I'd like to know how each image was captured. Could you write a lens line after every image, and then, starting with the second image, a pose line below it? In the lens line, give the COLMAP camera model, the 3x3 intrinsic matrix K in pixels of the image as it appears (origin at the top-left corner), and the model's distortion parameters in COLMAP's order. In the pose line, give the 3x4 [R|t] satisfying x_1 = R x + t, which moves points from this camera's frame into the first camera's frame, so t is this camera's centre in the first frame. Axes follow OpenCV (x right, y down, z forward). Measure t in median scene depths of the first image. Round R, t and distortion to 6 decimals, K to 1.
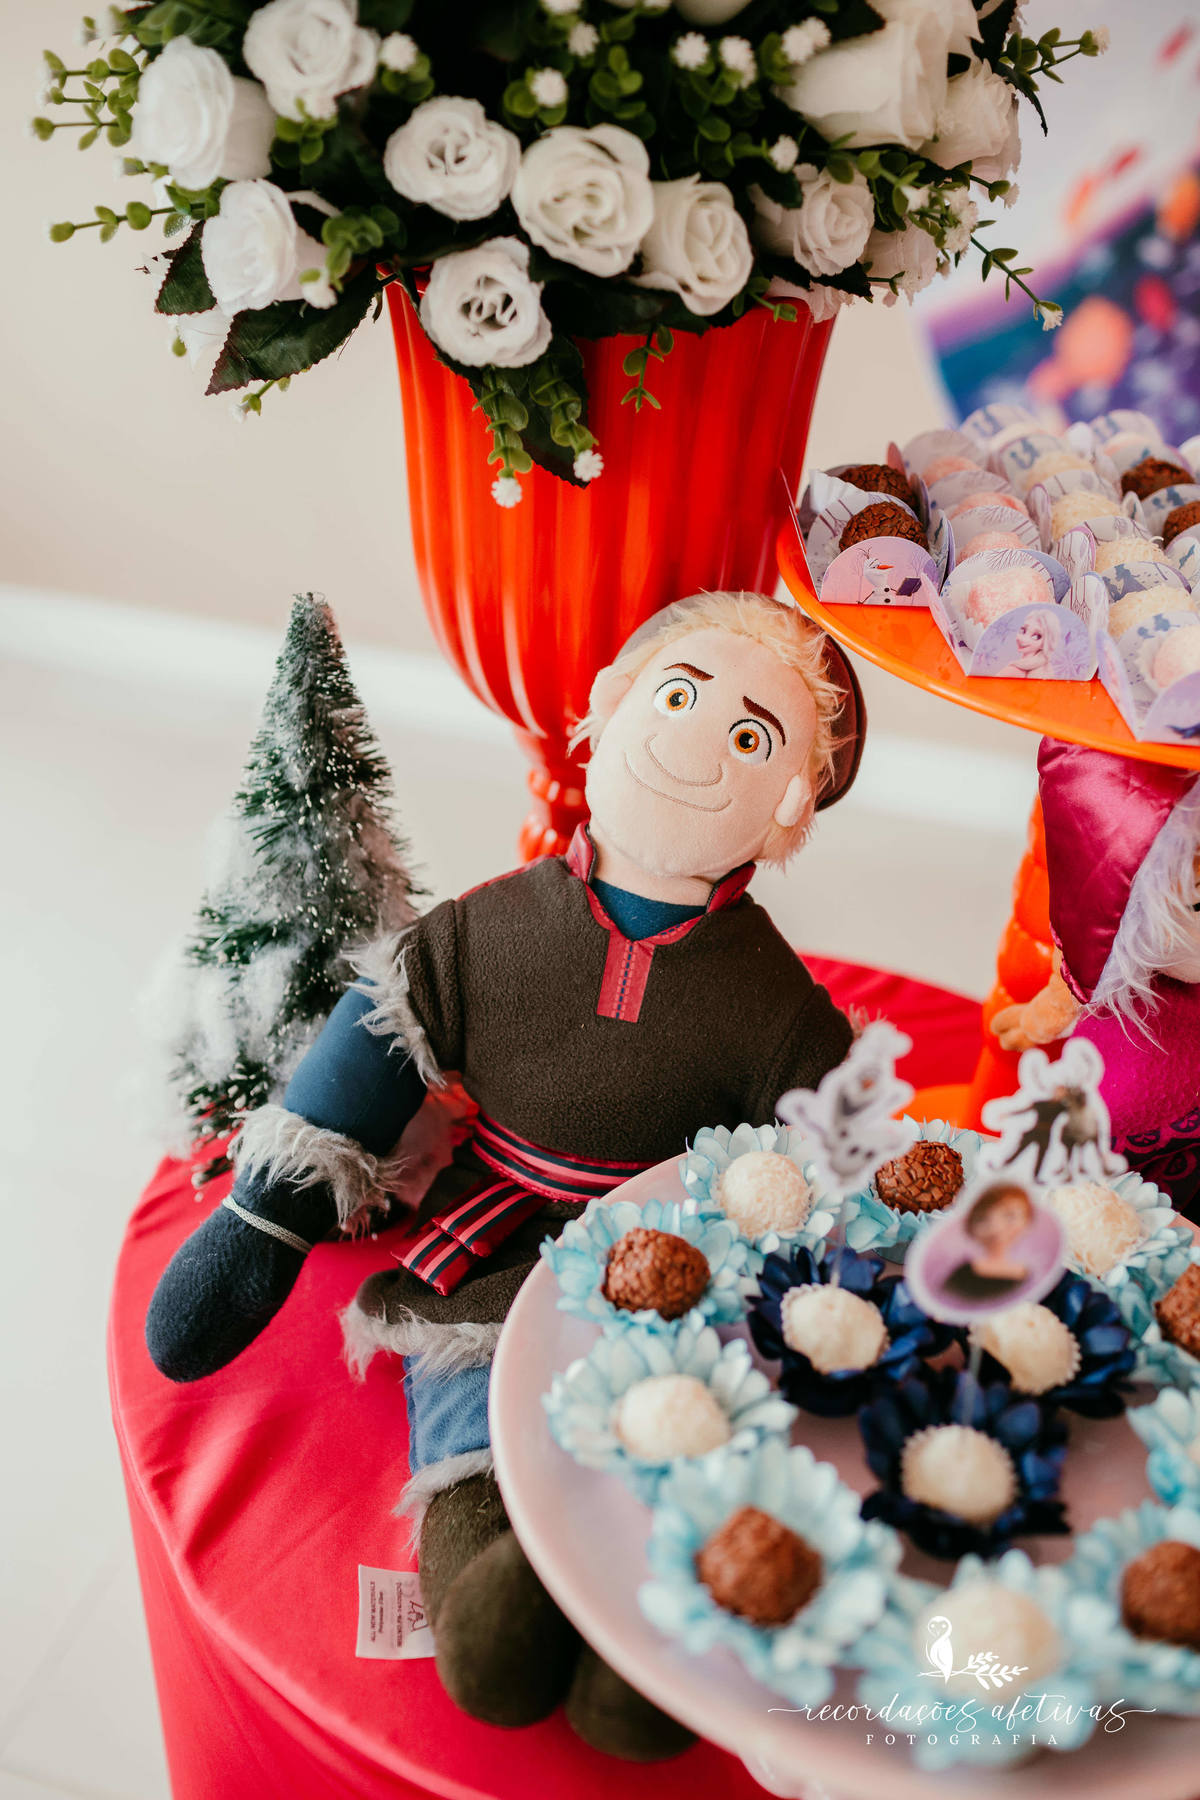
lens RADIAL K [[1781.2, 0, 607.6], [0, 1781.2, 897.7], [0, 0, 1]] dist [-0.065917, 0.000000]
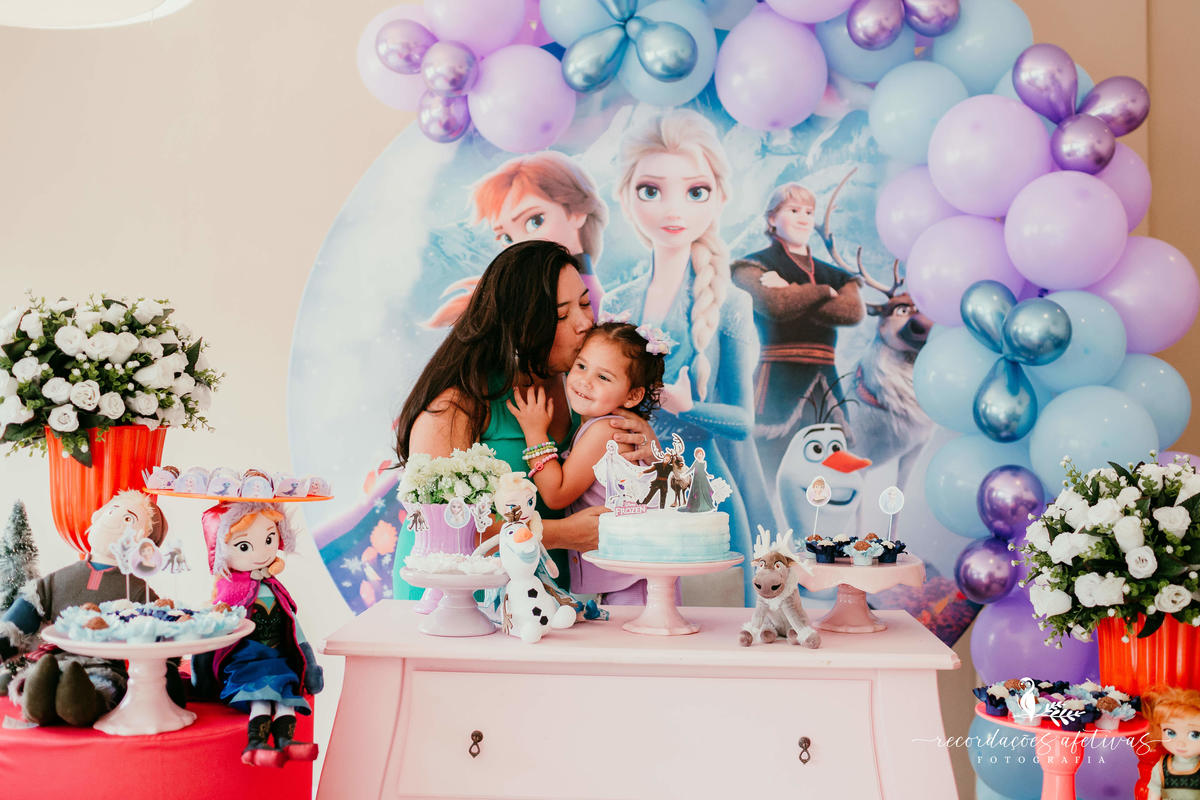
lens RADIAL K [[1187.4, 0, 652.4], [0, 1187.4, 357.3], [0, 0, 1]] dist [-0.065917, 0.000000]
pose [[0.954777, -0.010573, 0.297133, 0.499674], [0.172092, 0.834599, -0.523286, 1.405889], [-0.242455, 0.550756, 0.798676, -1.920194]]
